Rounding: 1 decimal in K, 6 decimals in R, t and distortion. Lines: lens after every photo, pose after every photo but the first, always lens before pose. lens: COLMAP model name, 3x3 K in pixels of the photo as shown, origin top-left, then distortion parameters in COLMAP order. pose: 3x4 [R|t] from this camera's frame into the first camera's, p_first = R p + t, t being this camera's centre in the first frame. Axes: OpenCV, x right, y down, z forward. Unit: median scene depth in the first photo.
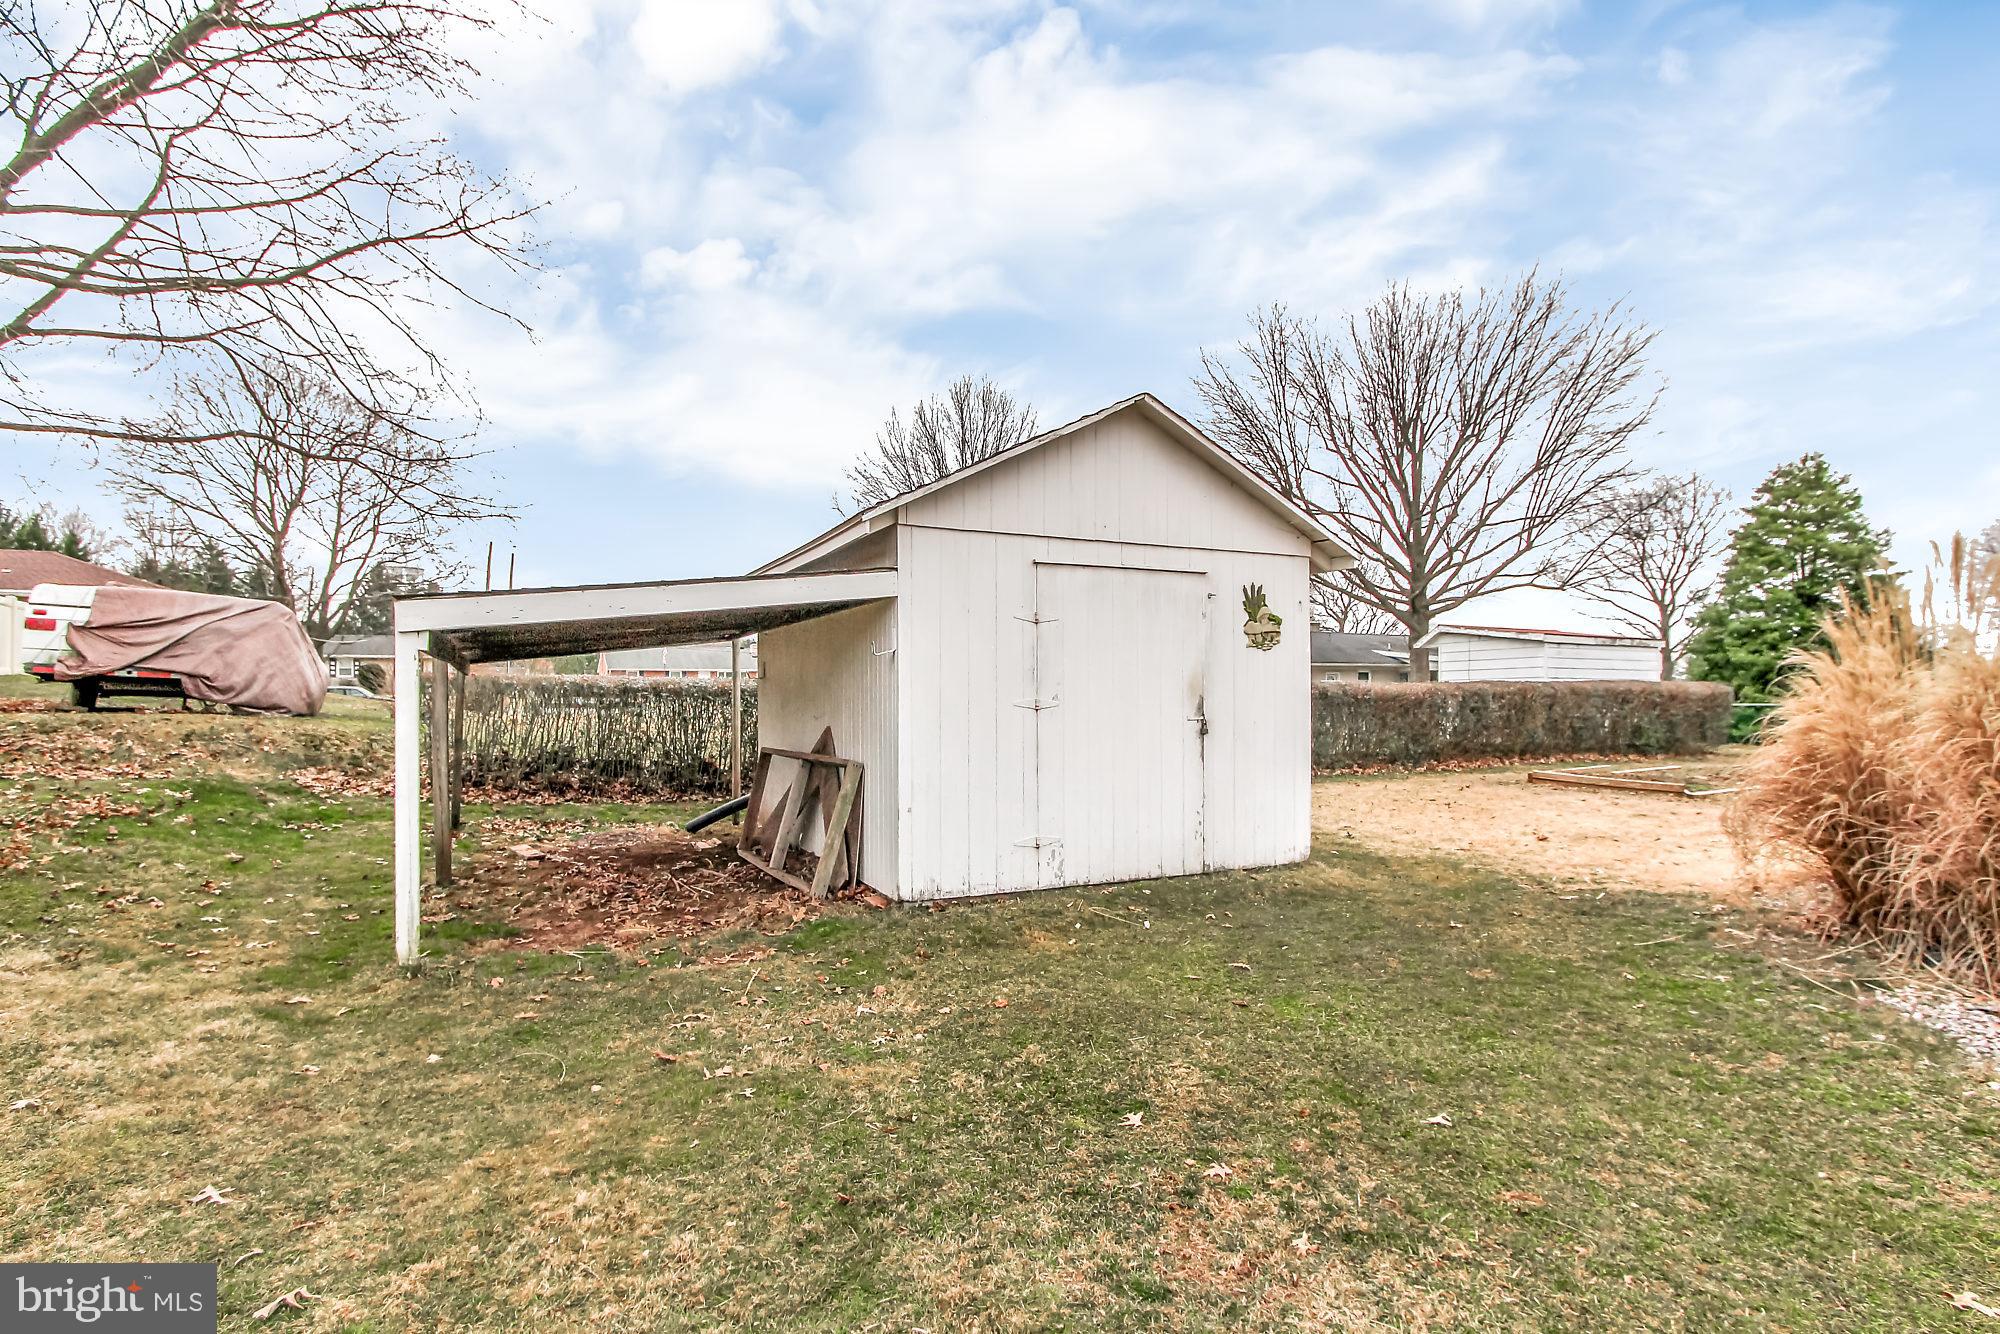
lens RADIAL K [[980.3, 0, 1014.3], [0, 980.3, 675.8], [0, 0, 1]] dist [0.014263, 0.001213]
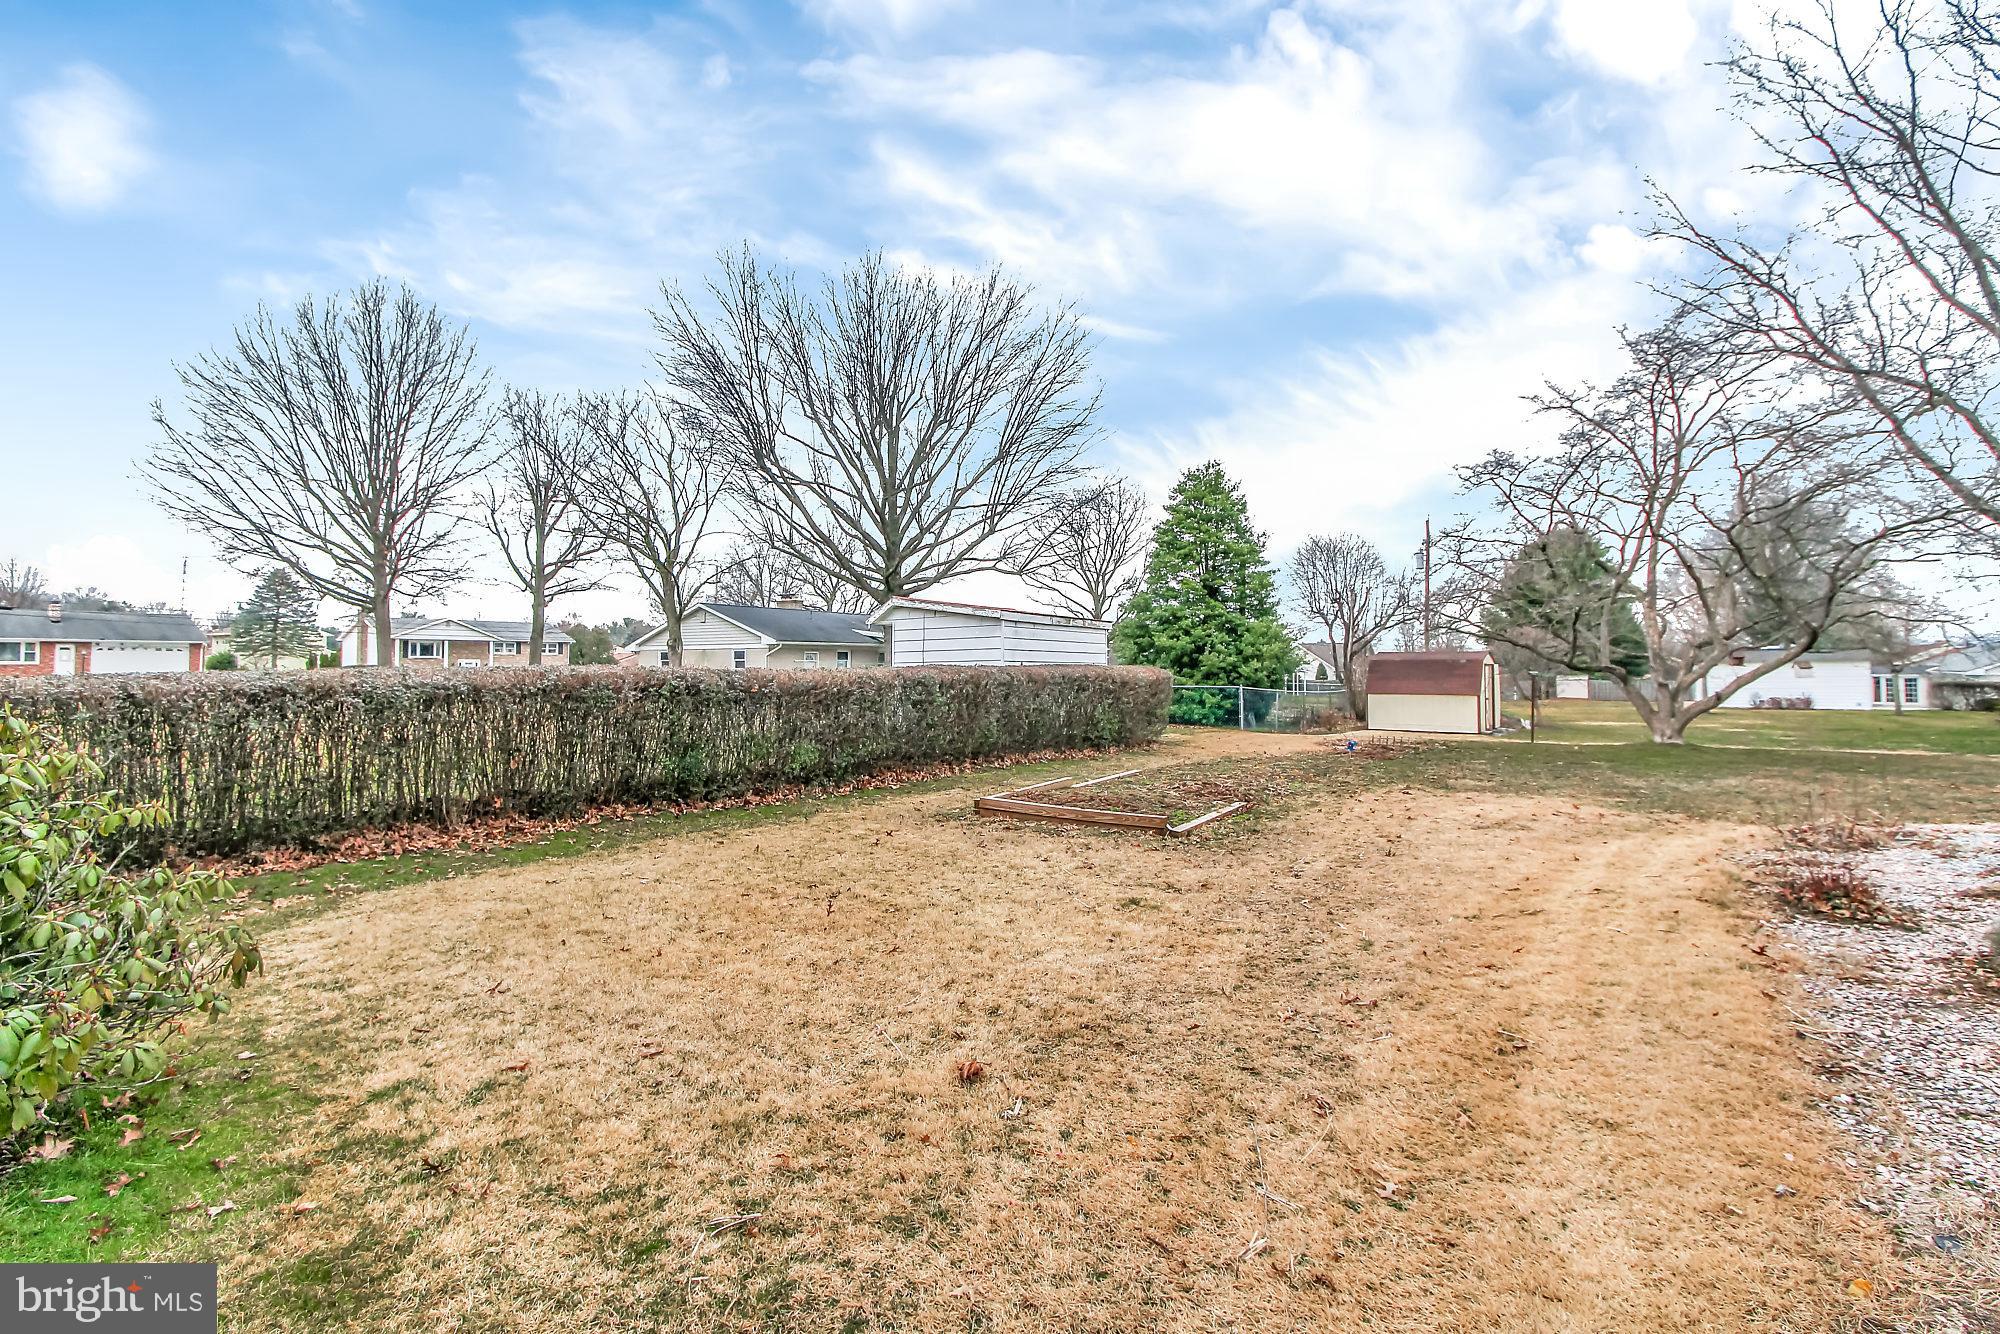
lens RADIAL K [[935.4, 0, 1000.0], [0, 935.4, 667.0], [0, 0, 1]] dist [0.014443, 0.000062]
pose [[0.883476, 0.003528, 0.468464, 0.070171], [-0.010153, 0.999881, 0.011616, -0.001056], [-0.468367, -0.015019, 0.883406, 0.126082]]
